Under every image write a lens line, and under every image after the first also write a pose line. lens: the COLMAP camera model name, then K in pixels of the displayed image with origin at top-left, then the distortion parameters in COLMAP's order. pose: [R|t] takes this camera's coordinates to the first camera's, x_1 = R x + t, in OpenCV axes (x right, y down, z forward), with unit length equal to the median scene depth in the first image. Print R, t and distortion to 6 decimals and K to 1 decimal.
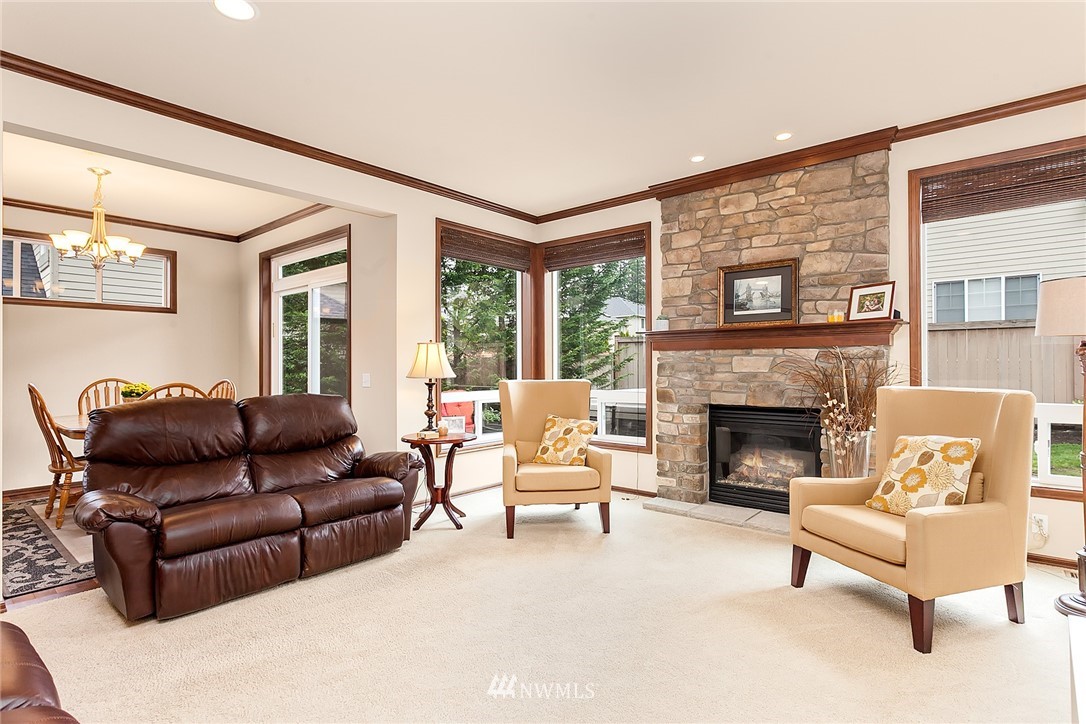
lens RADIAL K [[542.7, 0, 543.0], [0, 542.7, 362.0], [0, 0, 1]] dist [0.001166, 0.000600]
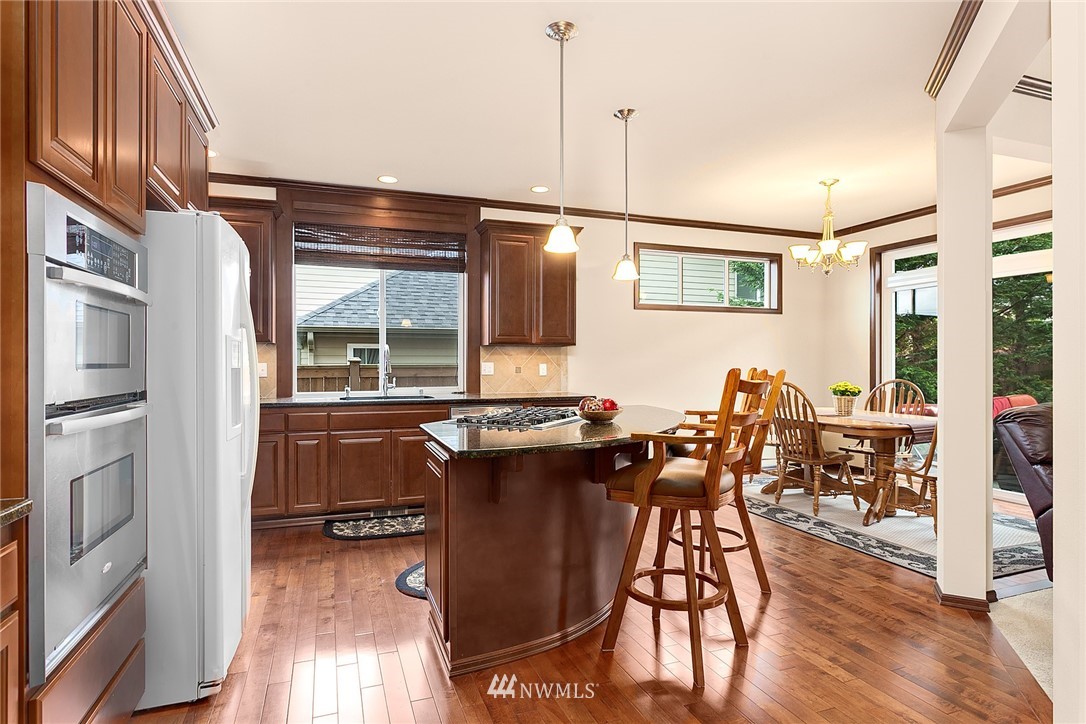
lens RADIAL K [[583.2, 0, 543.0], [0, 583.2, 362.0], [0, 0, 1]] dist [0.004159, 0.000601]
pose [[0.877486, 0.004945, -0.479576, -0.541249], [-0.002915, 0.999983, 0.004978, -0.003059], [0.479593, -0.002970, 0.877486, -0.187081]]
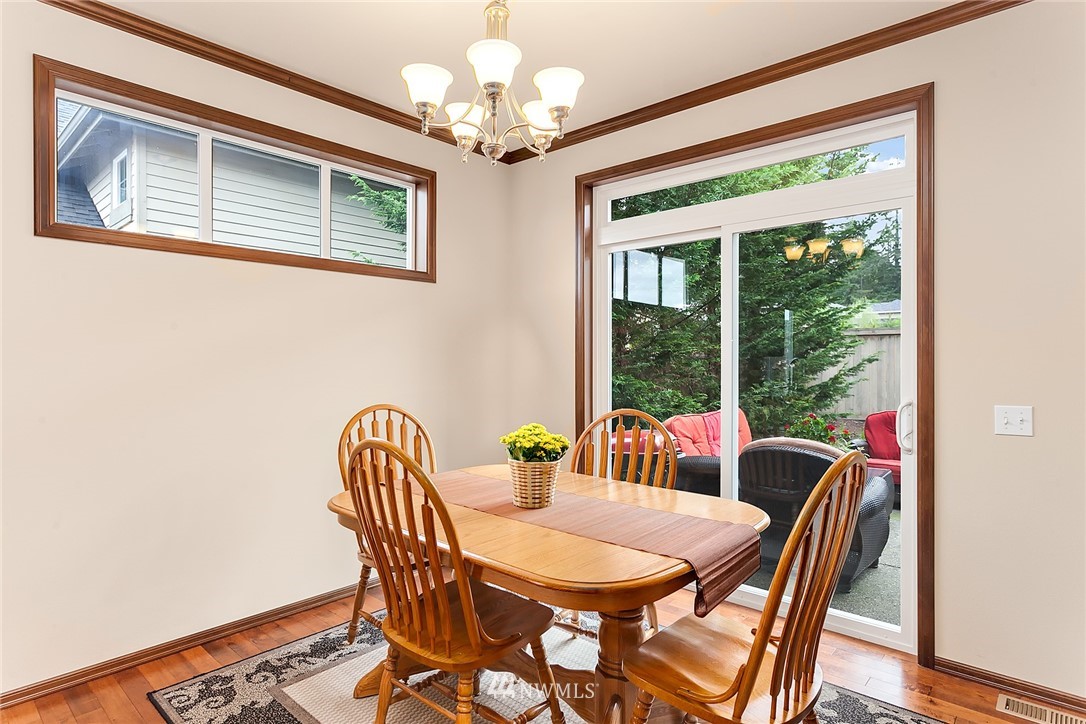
lens RADIAL K [[583.2, 0, 543.0], [0, 583.2, 362.0], [0, 0, 1]] dist [0.004159, 0.000601]
pose [[0.999715, 0.006414, -0.022985, -0.549433], [-0.006185, 0.999930, 0.010047, -0.014641], [0.023048, -0.009902, 0.999685, 0.402619]]
